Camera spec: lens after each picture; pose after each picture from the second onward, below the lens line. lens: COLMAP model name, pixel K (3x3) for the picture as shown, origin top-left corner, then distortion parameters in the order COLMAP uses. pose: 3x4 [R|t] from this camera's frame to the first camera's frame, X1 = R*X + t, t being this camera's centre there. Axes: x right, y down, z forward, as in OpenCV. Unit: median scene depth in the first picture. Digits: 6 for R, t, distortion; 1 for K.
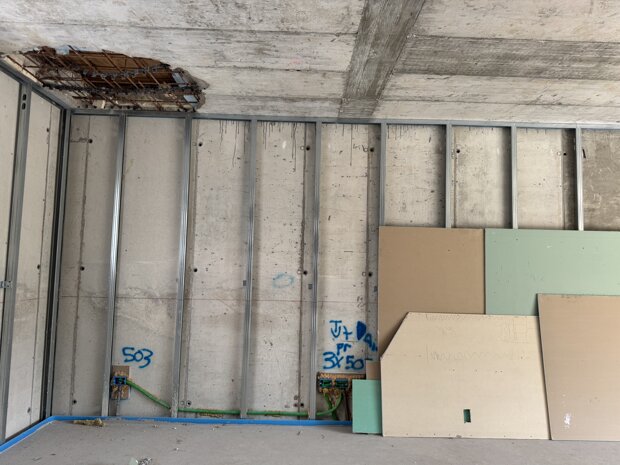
lens RADIAL K [[443.3, 0, 309.2], [0, 443.3, 232.6], [0, 0, 1]] dist [0.048600, -0.068884]
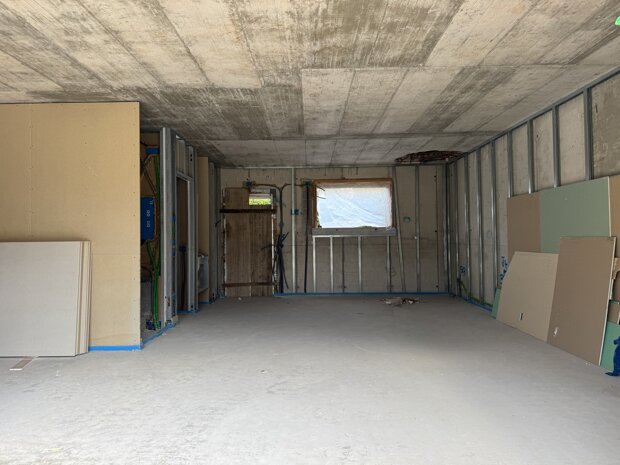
lens RADIAL K [[443.3, 0, 309.8], [0, 443.3, 231.2], [0, 0, 1]] dist [0.048600, -0.068884]
pose [[-0.020190, -0.042134, -0.998908, 1.729962], [0.100229, 0.993993, -0.043952, 0.100408], [0.994760, -0.101007, -0.015846, 0.294449]]
